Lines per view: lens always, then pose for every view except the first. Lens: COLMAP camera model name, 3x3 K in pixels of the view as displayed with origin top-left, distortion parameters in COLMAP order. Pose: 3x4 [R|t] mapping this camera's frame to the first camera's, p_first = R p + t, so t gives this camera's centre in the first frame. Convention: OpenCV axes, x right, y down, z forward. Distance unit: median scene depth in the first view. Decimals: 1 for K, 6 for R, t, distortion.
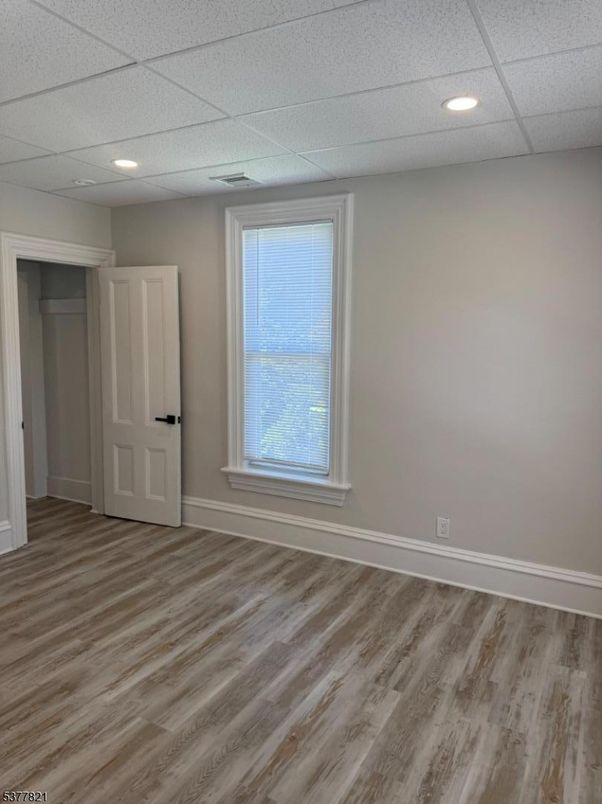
lens RADIAL K [[567.1, 0, 299.4], [0, 567.1, 384.1], [0, 0, 1]] dist [0.061562, -0.055844]
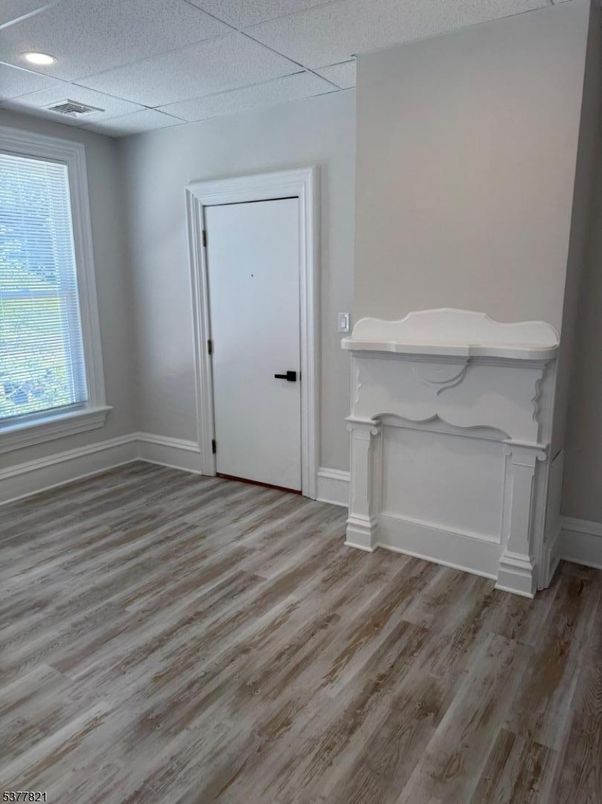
lens RADIAL K [[564.3, 0, 303.9], [0, 564.3, 390.6], [0, 0, 1]] dist [0.037325, -0.044559]
pose [[-0.997276, -0.012254, 0.072738, -0.714583], [0.008918, 0.958841, 0.283804, -0.130341], [-0.073222, 0.283680, -0.956119, 1.724184]]
